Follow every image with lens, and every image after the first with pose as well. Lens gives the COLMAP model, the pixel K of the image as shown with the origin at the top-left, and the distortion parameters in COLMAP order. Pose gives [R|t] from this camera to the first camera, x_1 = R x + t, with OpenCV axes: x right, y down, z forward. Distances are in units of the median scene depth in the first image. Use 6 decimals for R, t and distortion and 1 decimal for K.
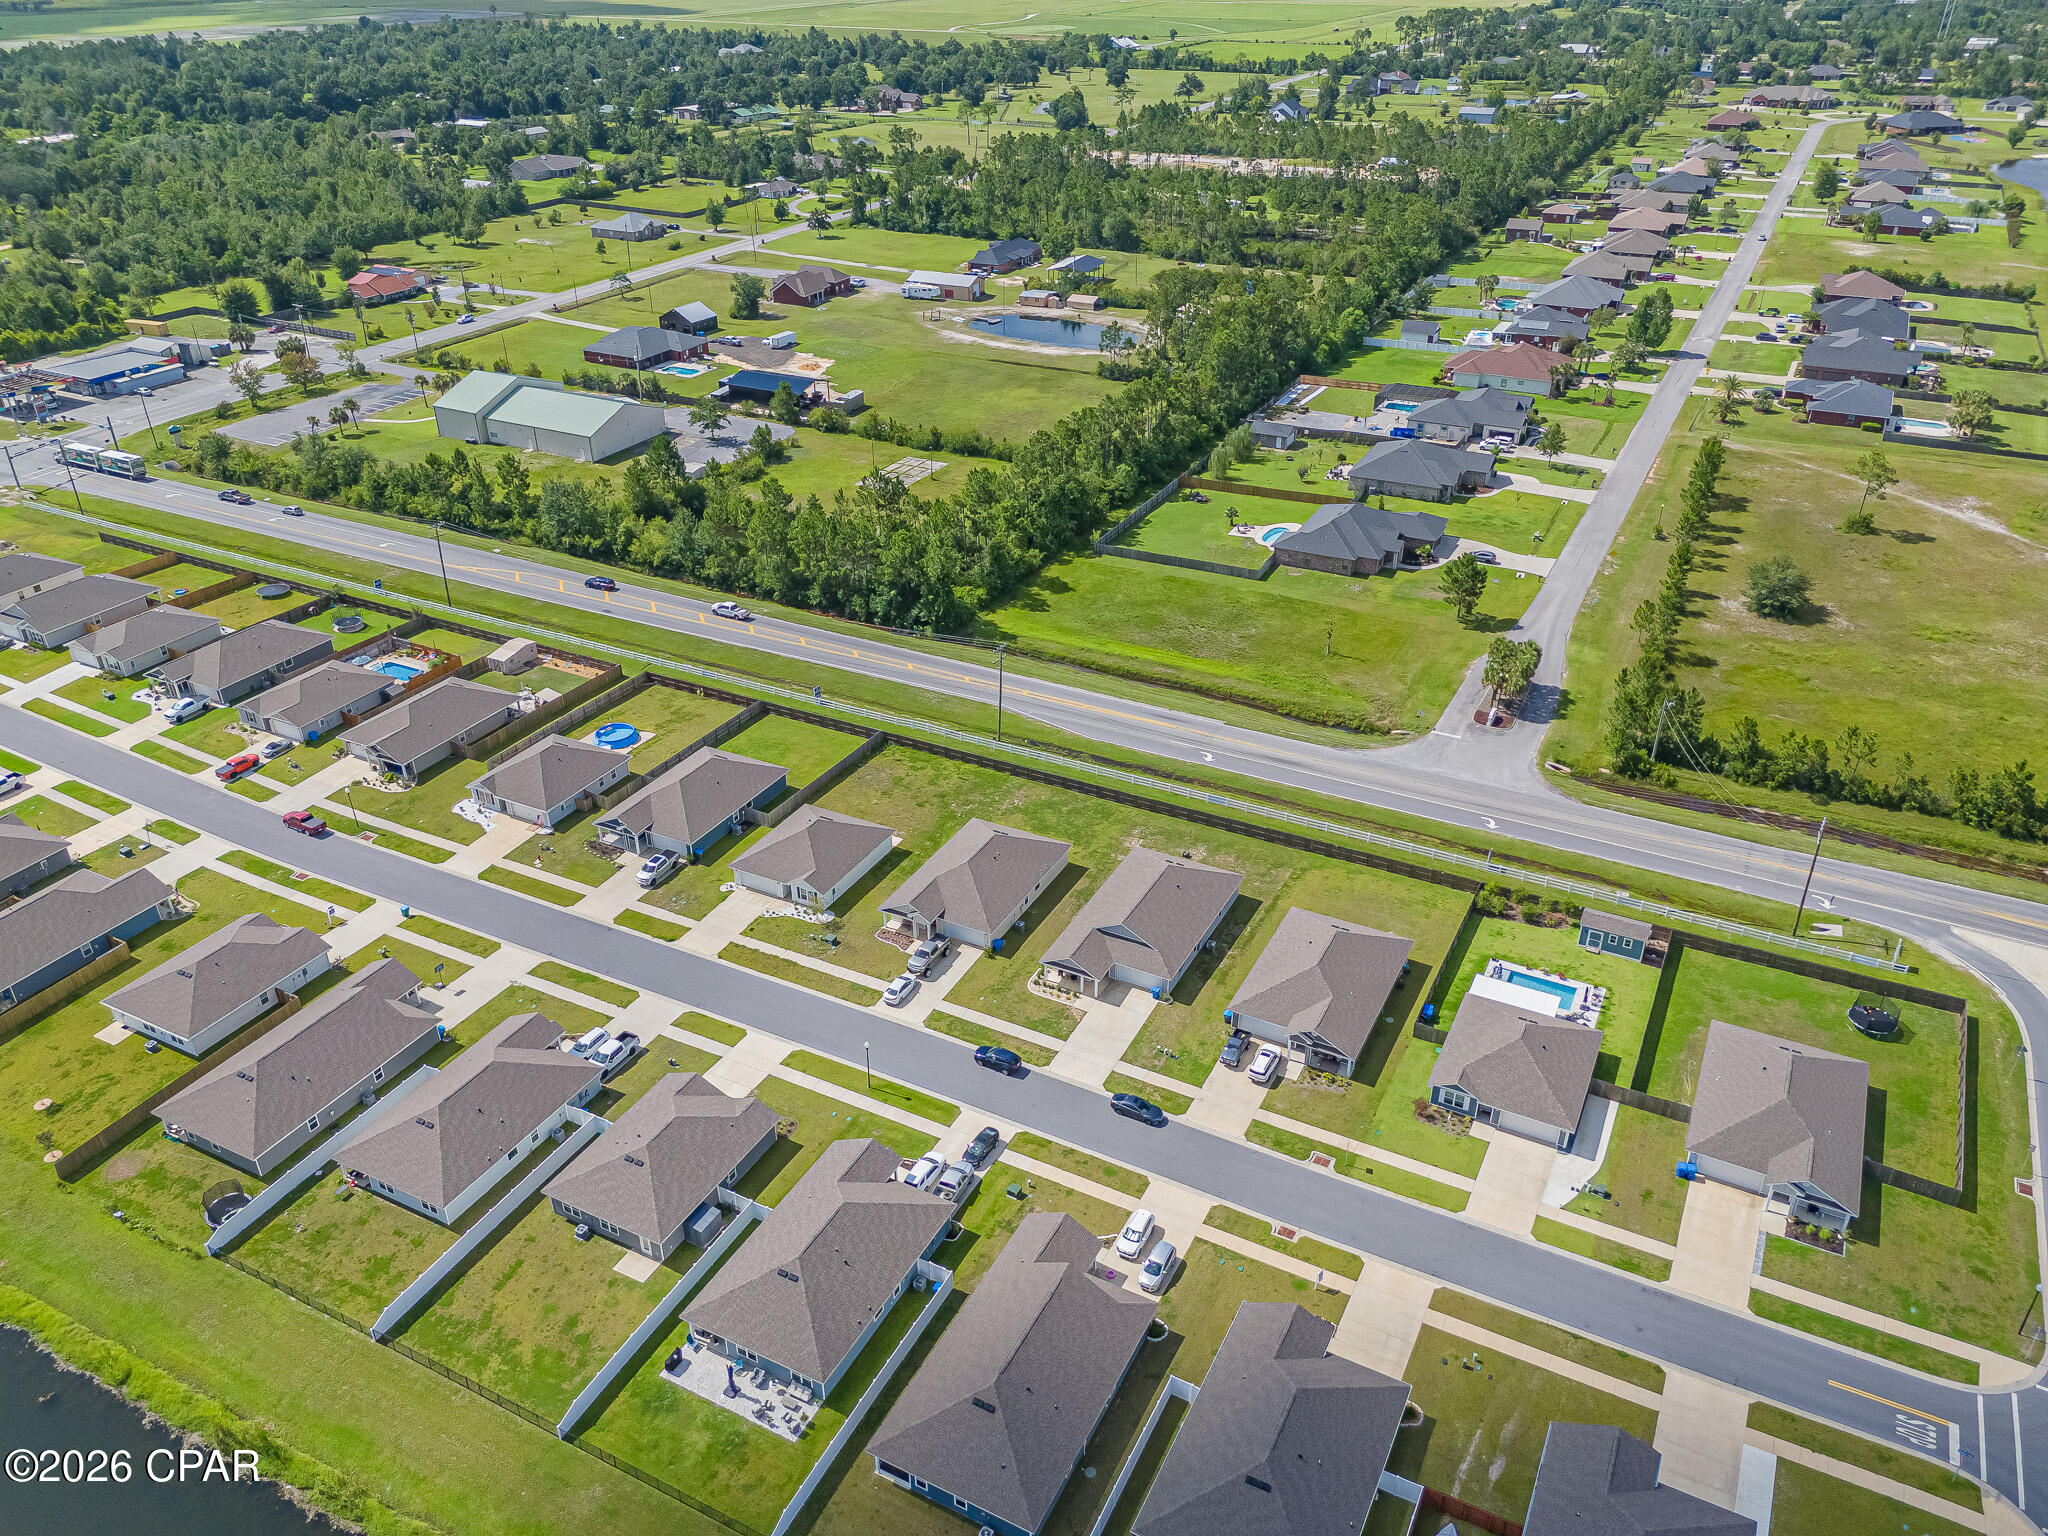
lens RADIAL K [[1517.4, 0, 1024.0], [0, 1517.4, 768.0], [0, 0, 1]] dist [0.080199, -0.094348]
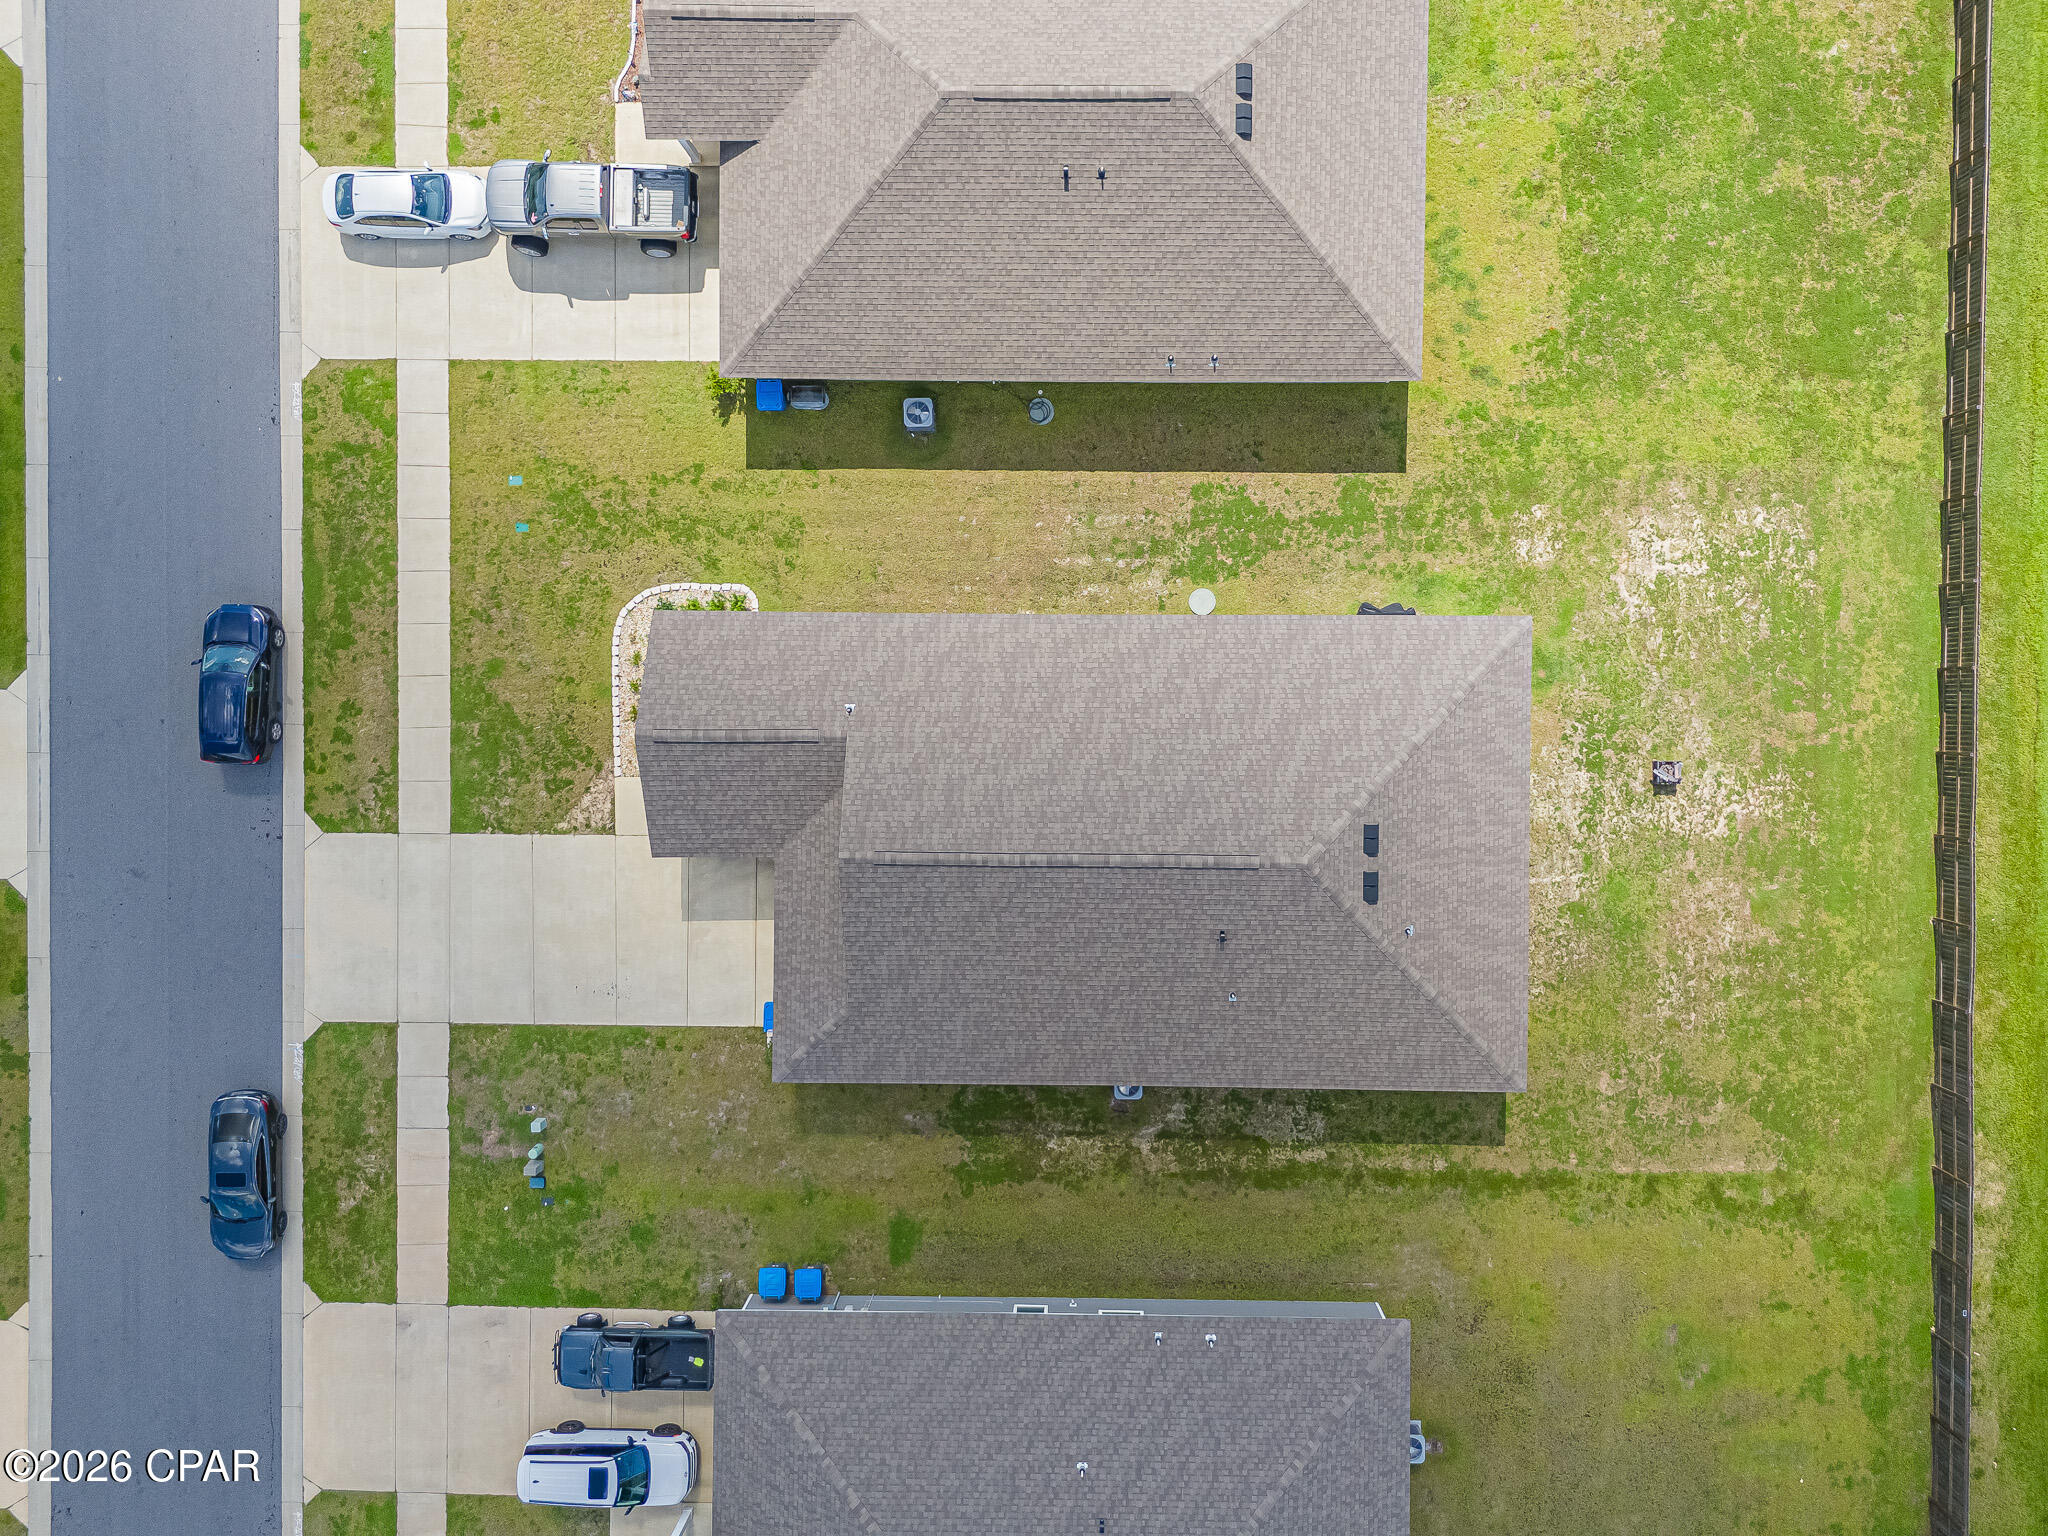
lens RADIAL K [[1464.1, 0, 1024.0], [0, 1464.1, 768.0], [0, 0, 1]] dist [0.031915, -0.001797]
pose [[0.457687, 0.889075, 0.008263, 0.057777], [-0.426152, 0.211204, 0.879652, -0.115341], [0.780331, -0.406127, 0.475547, 0.831767]]
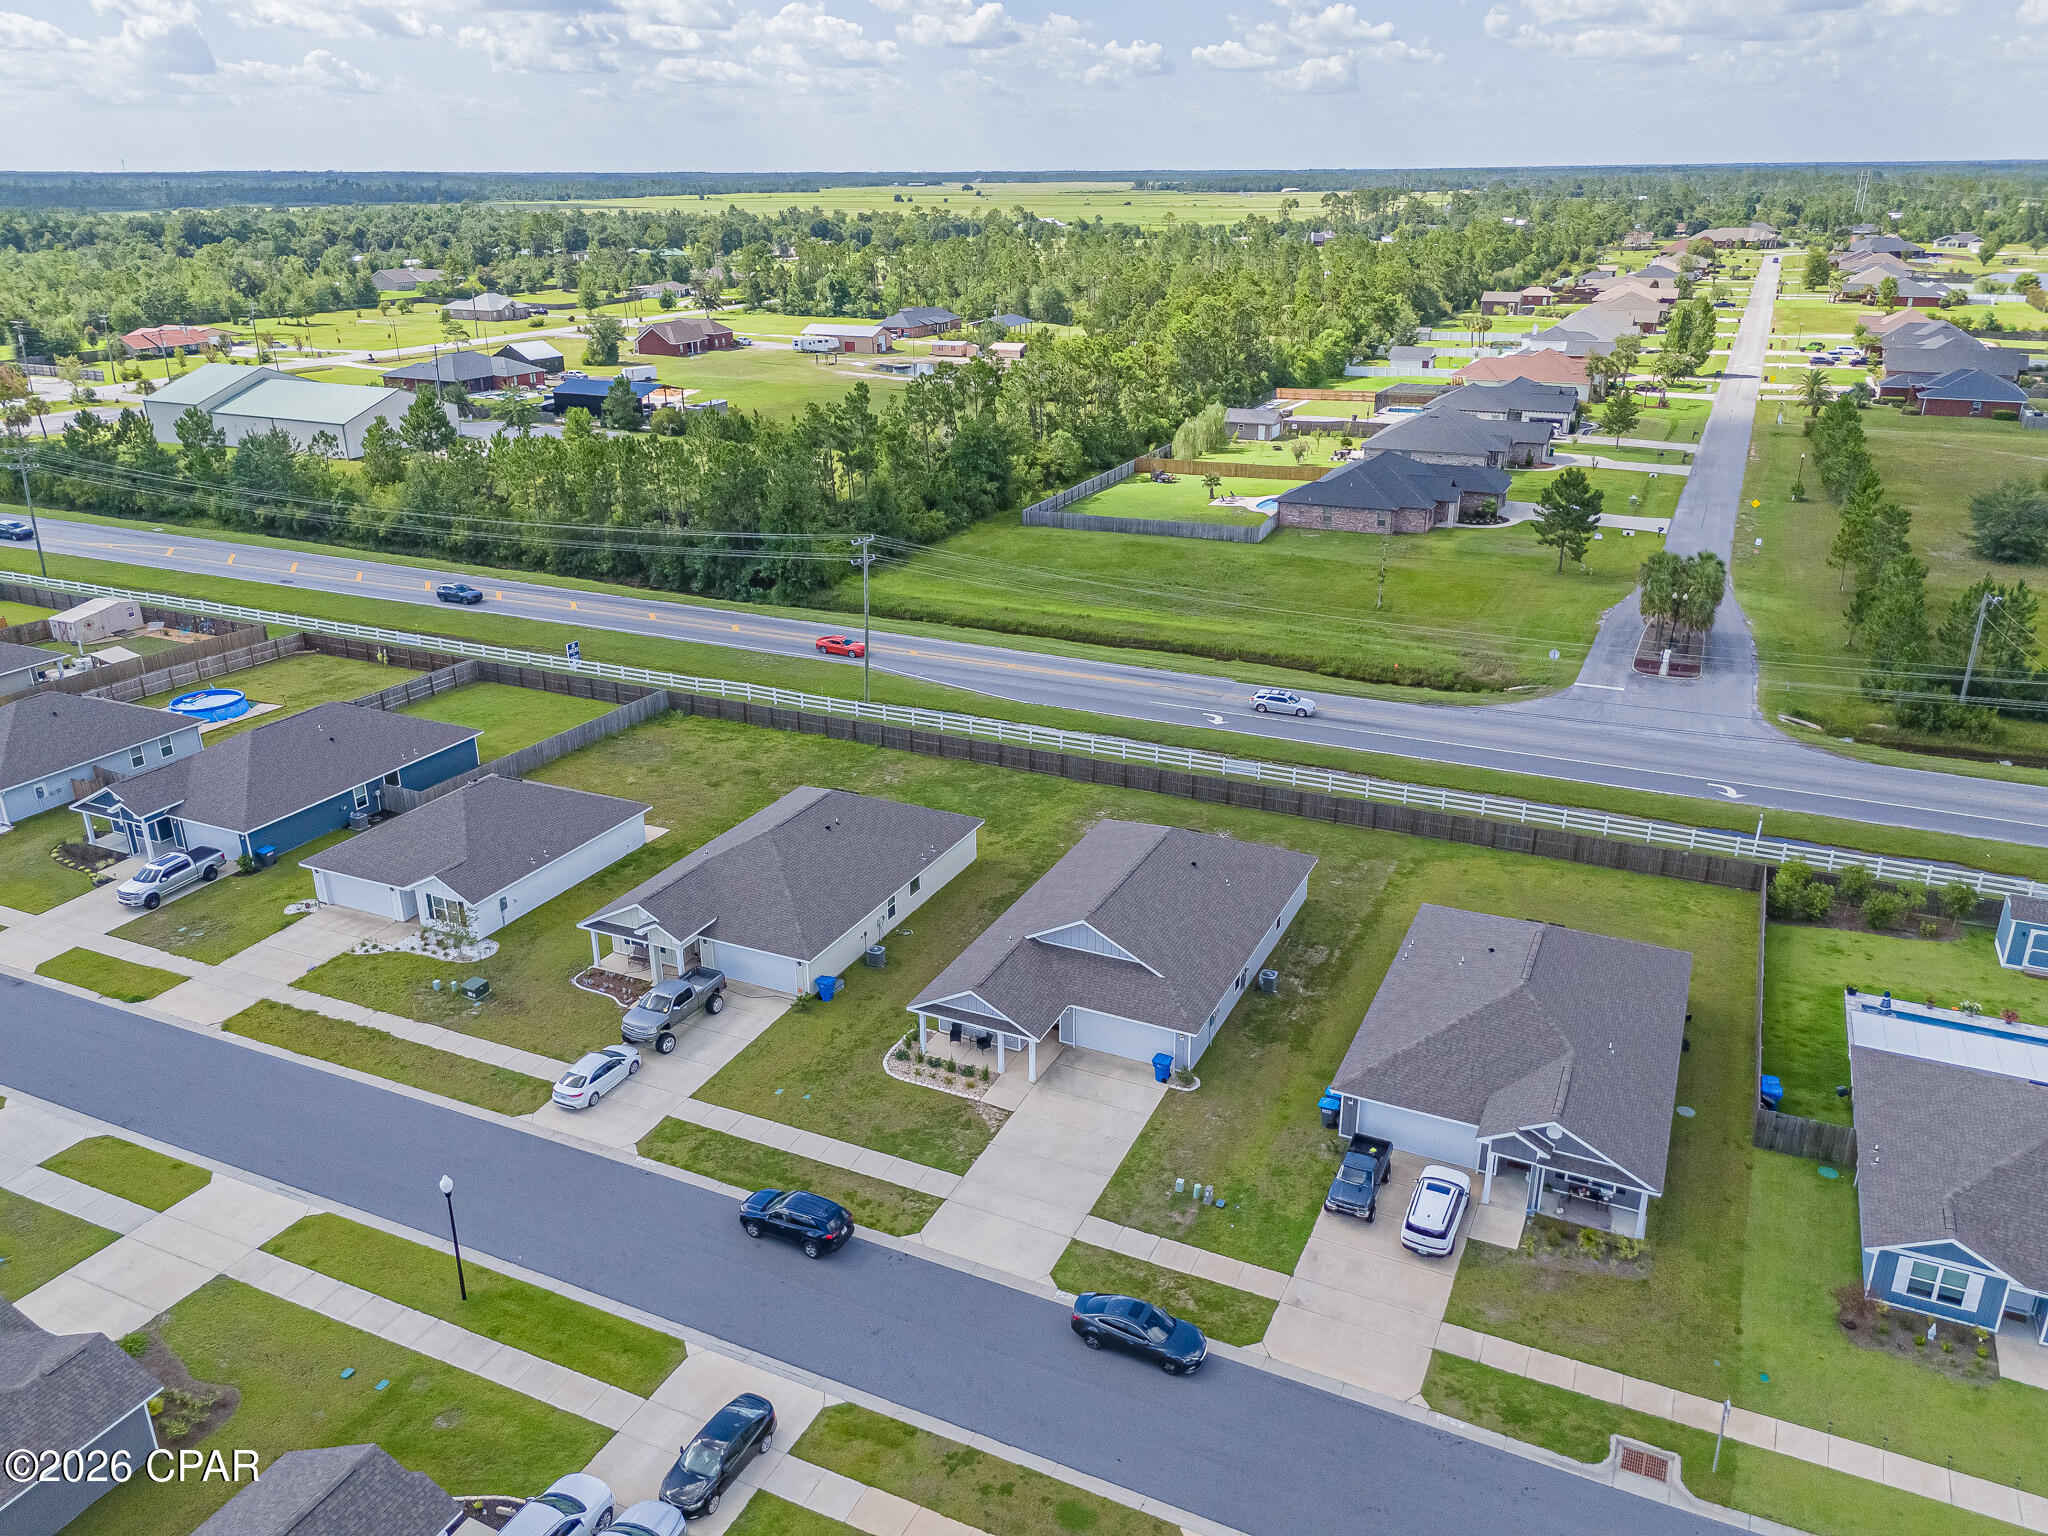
lens RADIAL K [[1529.4, 0, 1024.0], [0, 1529.4, 768.0], [0, 0, 1]] dist [0.045139, -0.032039]
pose [[0.999086, -0.015147, 0.039964, 0.025491], [0.020678, 0.989673, -0.141843, 0.111042], [-0.037402, 0.142540, 0.989082, 0.482537]]
